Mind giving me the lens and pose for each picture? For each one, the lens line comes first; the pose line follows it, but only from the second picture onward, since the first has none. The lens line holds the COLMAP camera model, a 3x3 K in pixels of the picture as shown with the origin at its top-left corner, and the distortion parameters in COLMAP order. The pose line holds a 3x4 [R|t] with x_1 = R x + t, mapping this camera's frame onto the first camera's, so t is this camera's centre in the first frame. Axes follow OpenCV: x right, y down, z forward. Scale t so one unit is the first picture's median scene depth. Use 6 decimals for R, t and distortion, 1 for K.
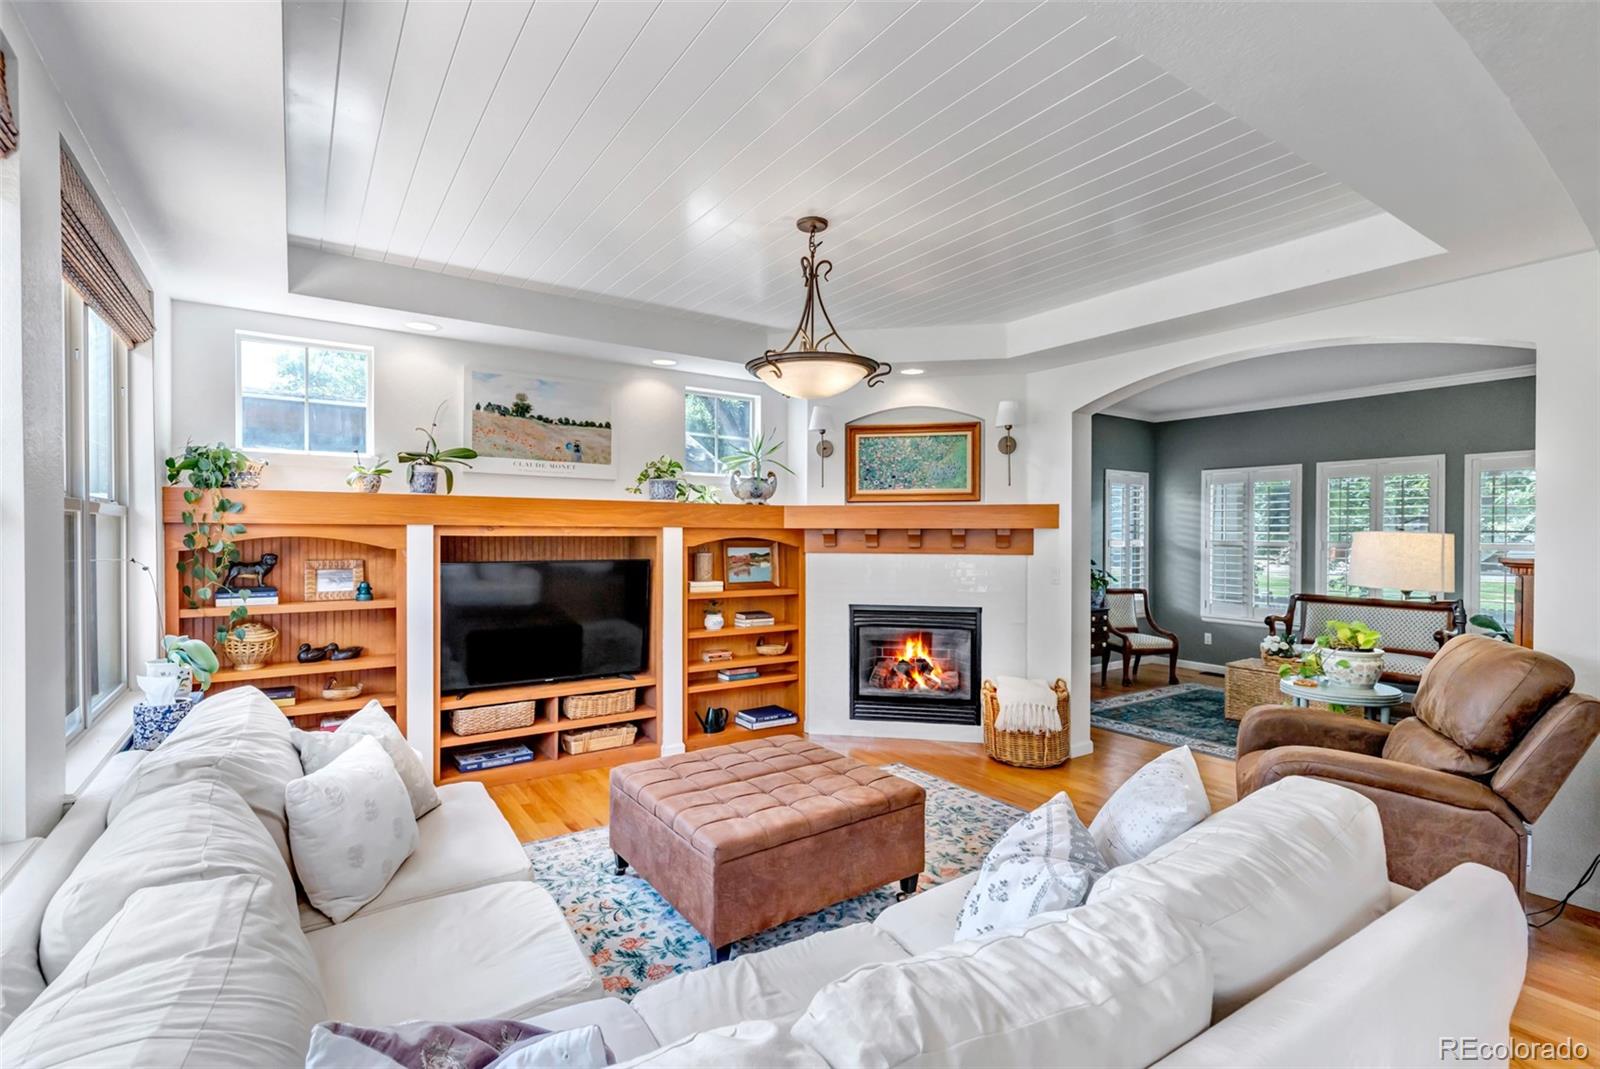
lens RADIAL K [[745.2, 0, 787.4], [0, 745.2, 537.6], [0, 0, 1]] dist [-0.000733, -0.000419]
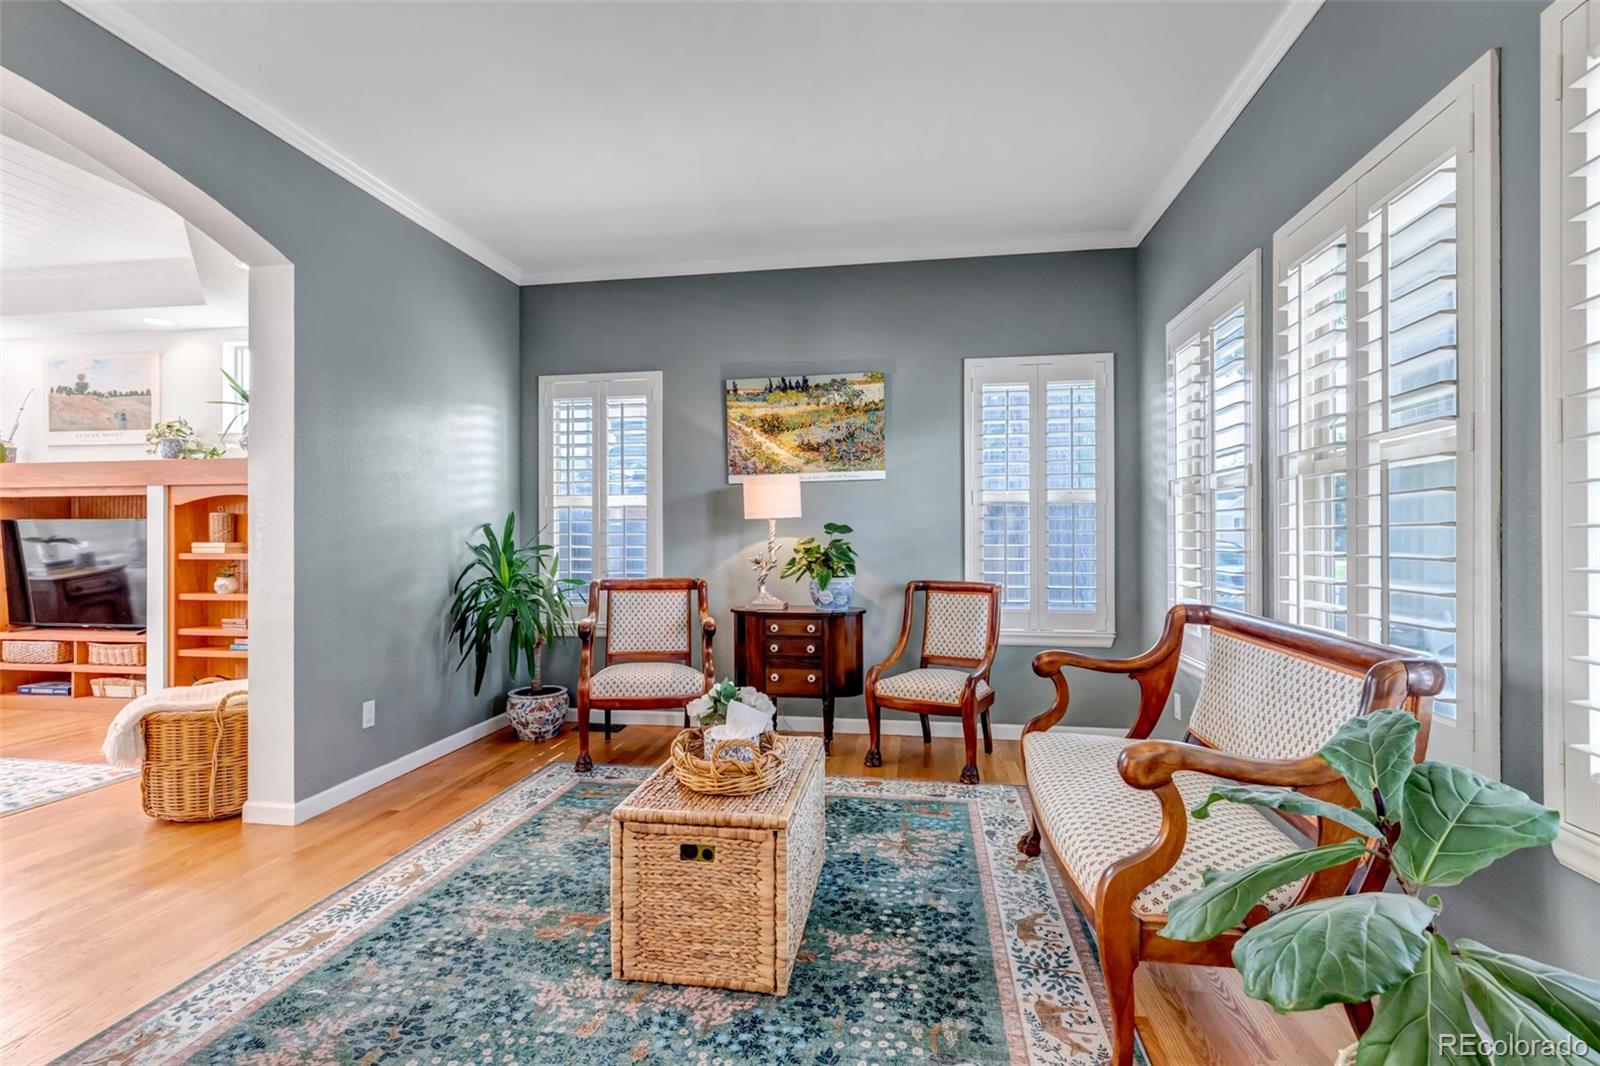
lens RADIAL K [[745.2, 0, 787.4], [0, 745.2, 536.1], [0, 0, 1]] dist [-0.000733, -0.000419]
pose [[0.726432, -0.007165, -0.687201, 1.193180], [0.000492, 0.999951, -0.009905, 0.066513], [0.687238, 0.006857, 0.726400, 0.897699]]
